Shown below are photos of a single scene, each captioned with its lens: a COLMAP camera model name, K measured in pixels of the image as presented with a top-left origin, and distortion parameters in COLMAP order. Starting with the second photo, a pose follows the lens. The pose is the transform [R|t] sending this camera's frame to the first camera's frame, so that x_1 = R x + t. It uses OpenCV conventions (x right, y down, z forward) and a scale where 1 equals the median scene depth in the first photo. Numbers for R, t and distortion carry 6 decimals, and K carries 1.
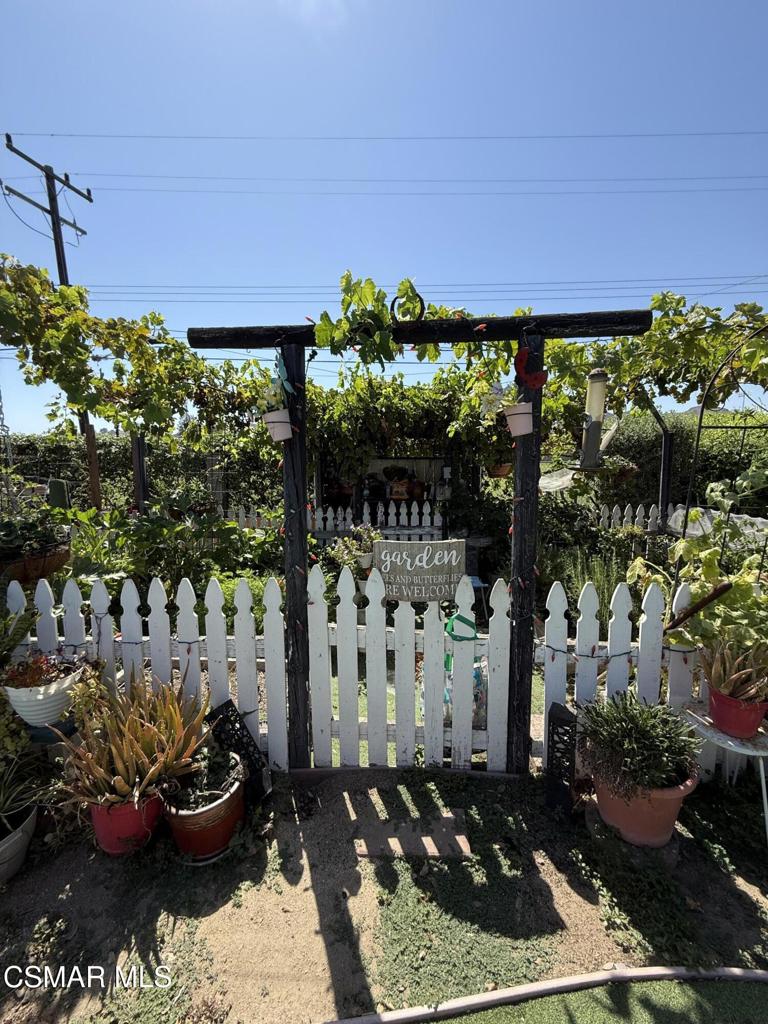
lens RADIAL K [[408.3, 0, 384.0], [0, 408.3, 512.0], [0, 0, 1]] dist [-0.002274, -0.000310]
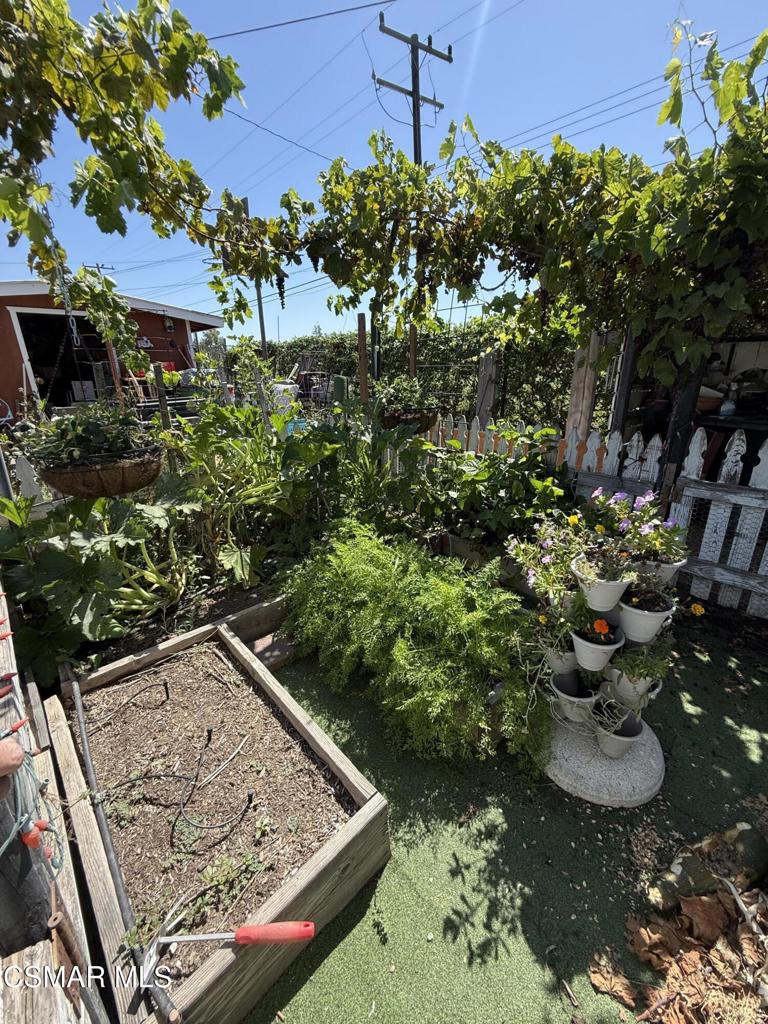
lens RADIAL K [[408.3, 0, 384.0], [0, 408.3, 512.0], [0, 0, 1]] dist [-0.002274, -0.000310]
pose [[0.711407, 0.228694, -0.664529, 0.010844], [-0.076276, 0.965112, 0.250481, -0.007497], [0.698629, -0.127506, 0.704031, 0.141502]]
